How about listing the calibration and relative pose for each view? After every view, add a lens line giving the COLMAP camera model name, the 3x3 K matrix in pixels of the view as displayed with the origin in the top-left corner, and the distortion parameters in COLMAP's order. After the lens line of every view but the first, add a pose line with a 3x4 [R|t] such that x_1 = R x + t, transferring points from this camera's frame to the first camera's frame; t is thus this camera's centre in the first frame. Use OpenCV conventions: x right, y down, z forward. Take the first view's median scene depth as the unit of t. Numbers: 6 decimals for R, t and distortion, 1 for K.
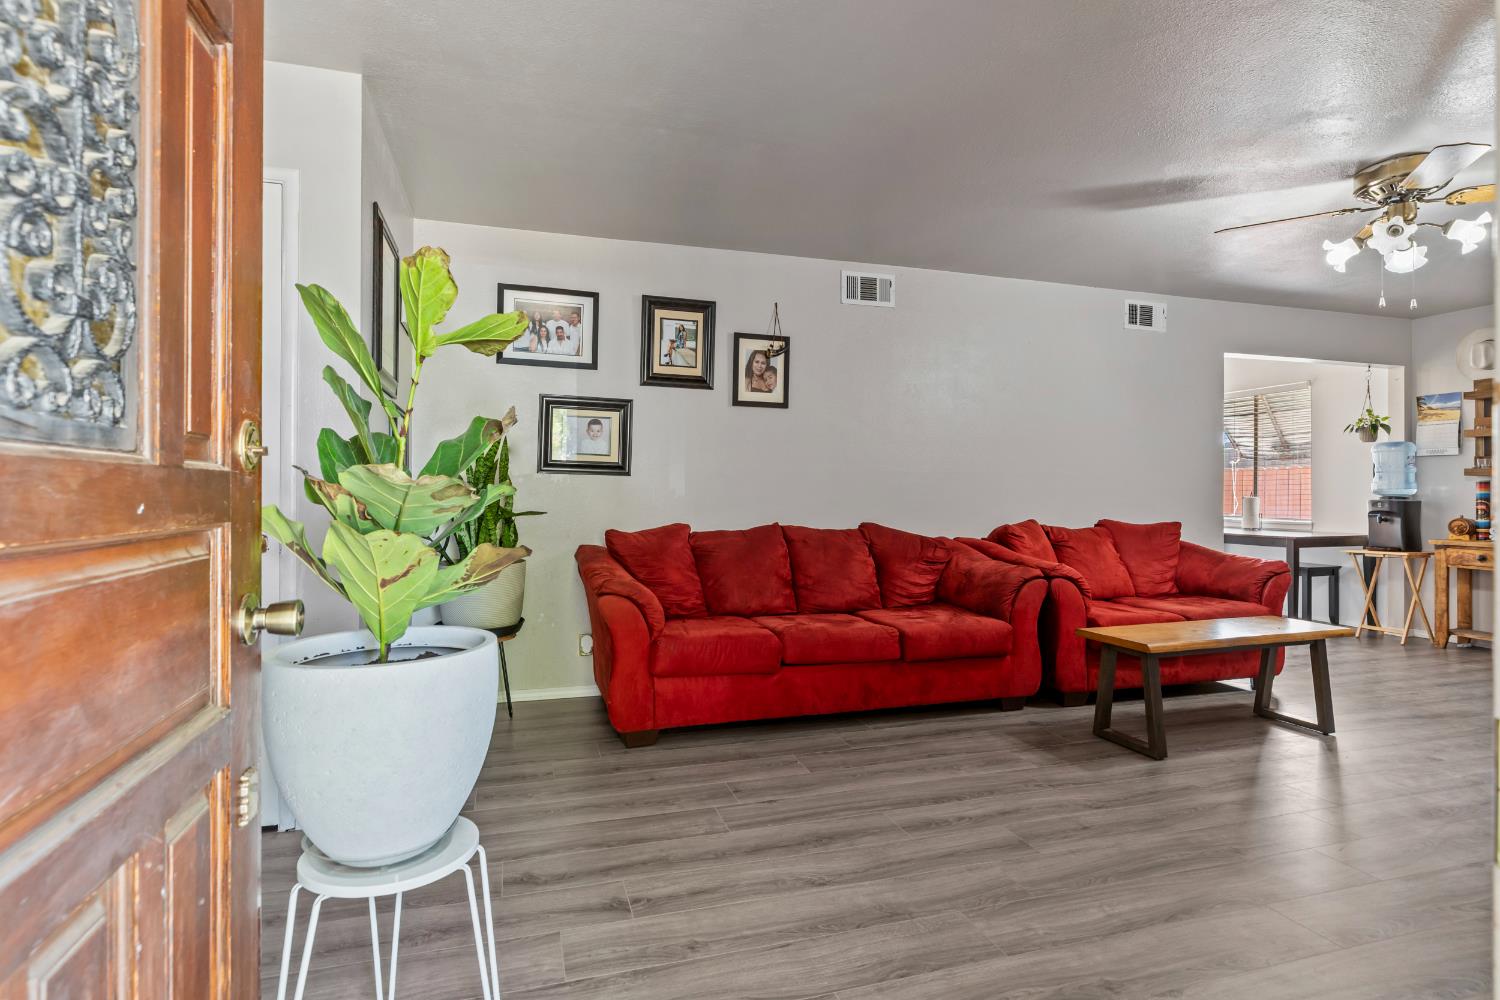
lens RADIAL K [[765.2, 0, 750.1], [0, 765.2, 493.5], [0, 0, 1]] dist [0.000906, -0.000331]
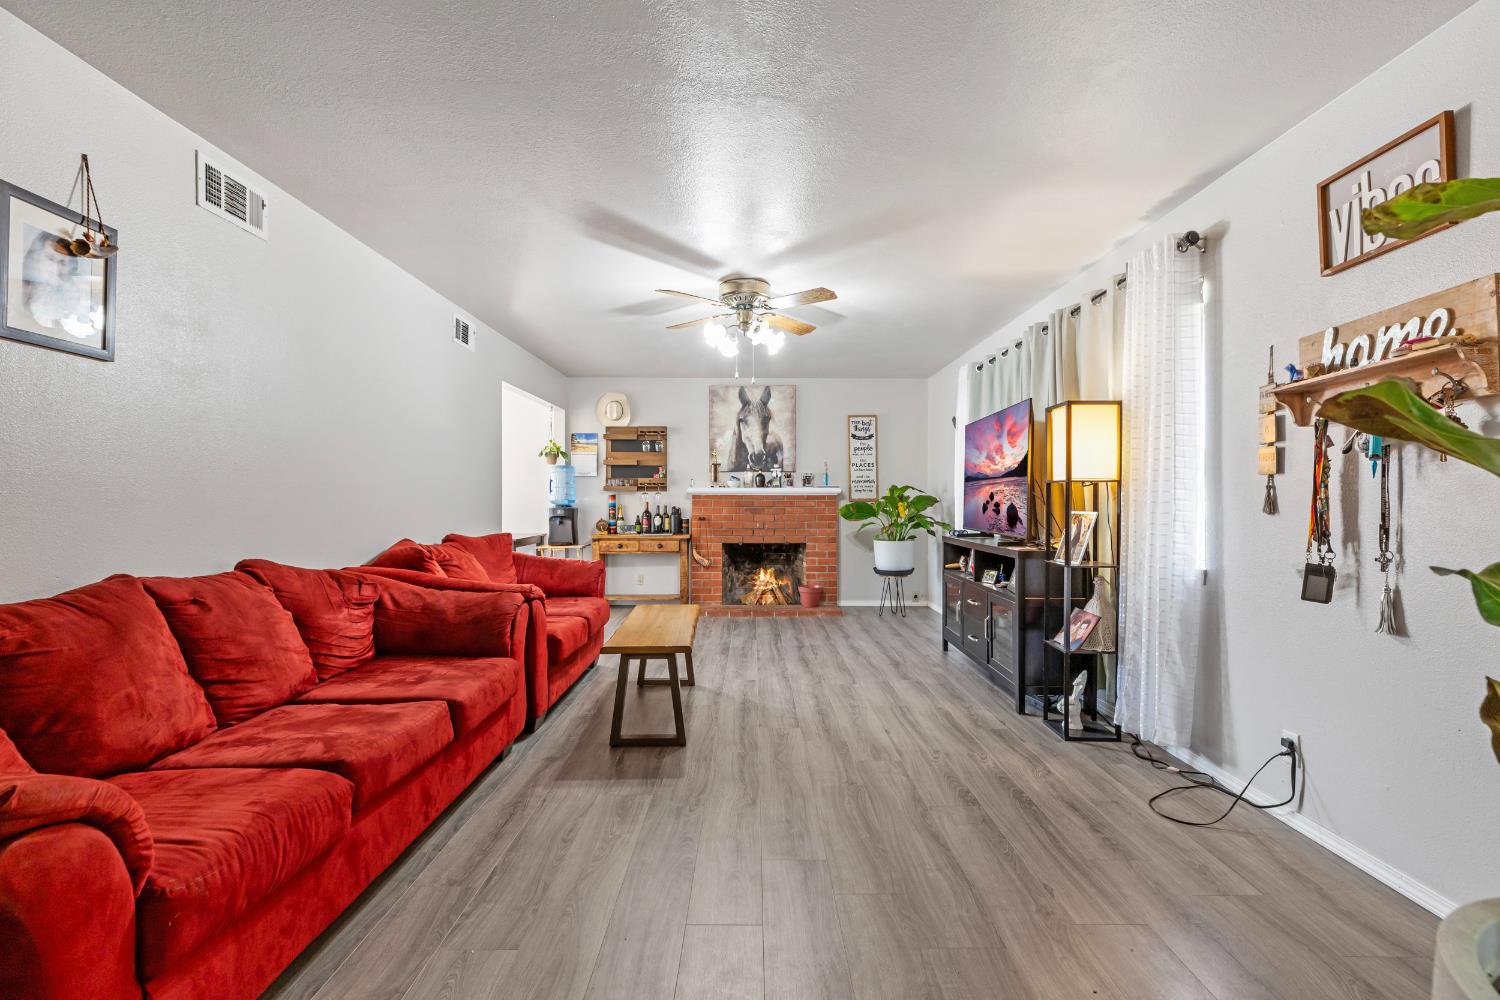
lens RADIAL K [[675.5, 0, 754.8], [0, 675.5, 495.7], [0, 0, 1]] dist [0.017004, -0.000030]
pose [[0.293406, -0.000260, 0.955988, -0.287883], [0.002244, 0.999997, -0.000417, -0.015911], [-0.955985, 0.002267, 0.293405, 0.436399]]
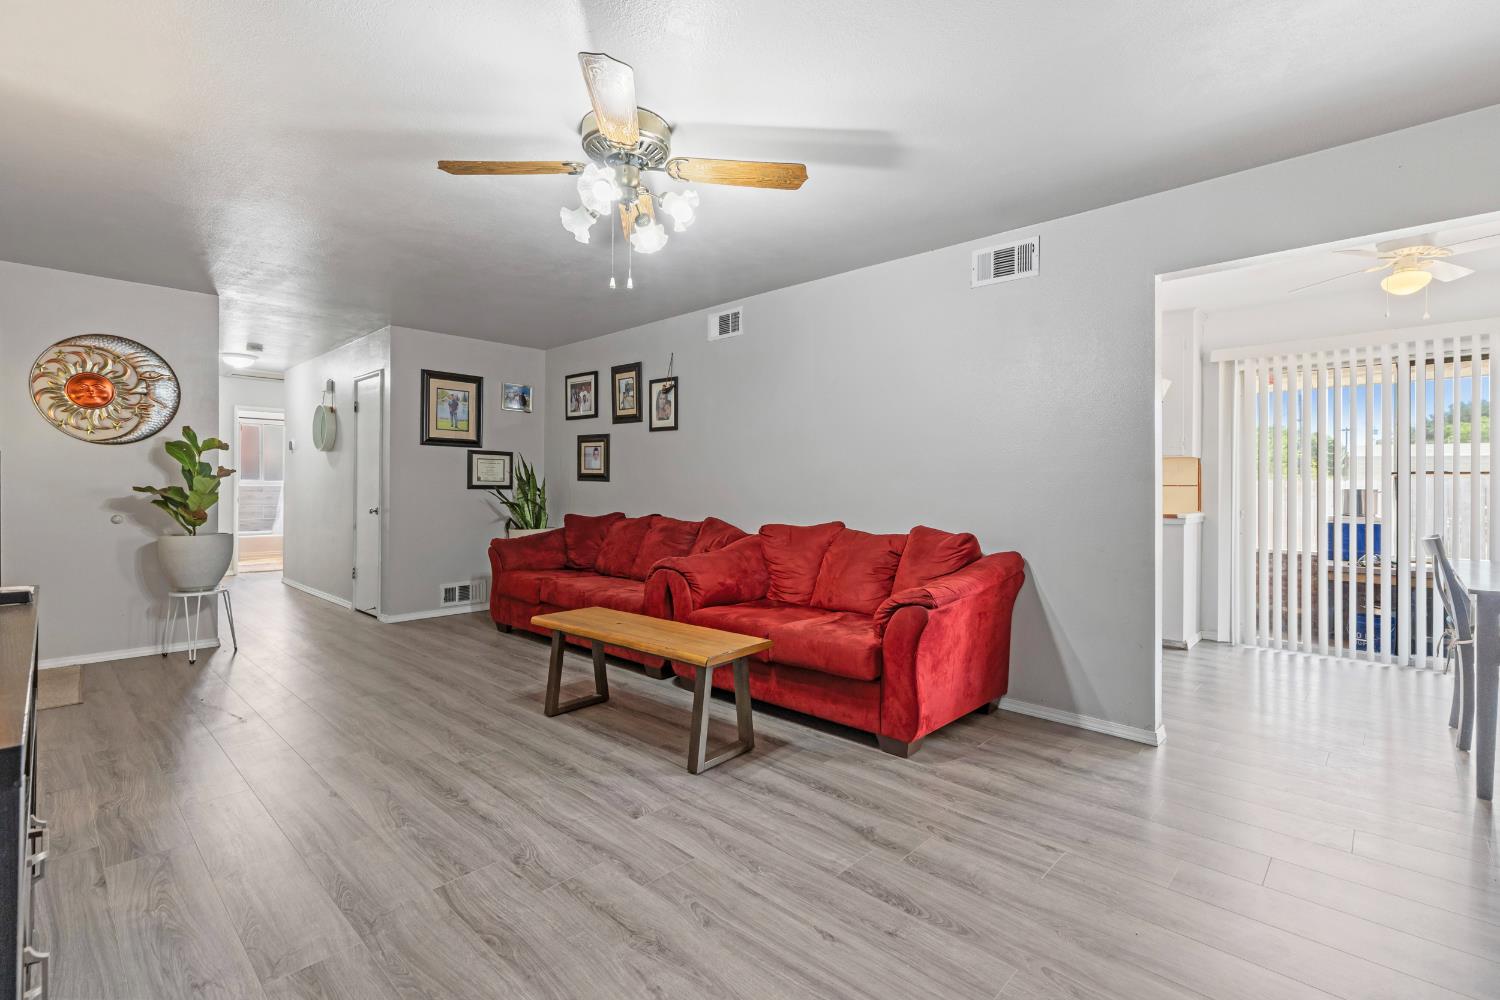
lens RADIAL K [[675.5, 0, 754.8], [0, 675.5, 495.7], [0, 0, 1]] dist [0.017004, -0.000030]
pose [[0.499968, 0.012651, -0.865951, 1.174340], [-0.002704, 0.999911, 0.013047, -0.012633], [0.866040, -0.004181, 0.499958, 0.540257]]
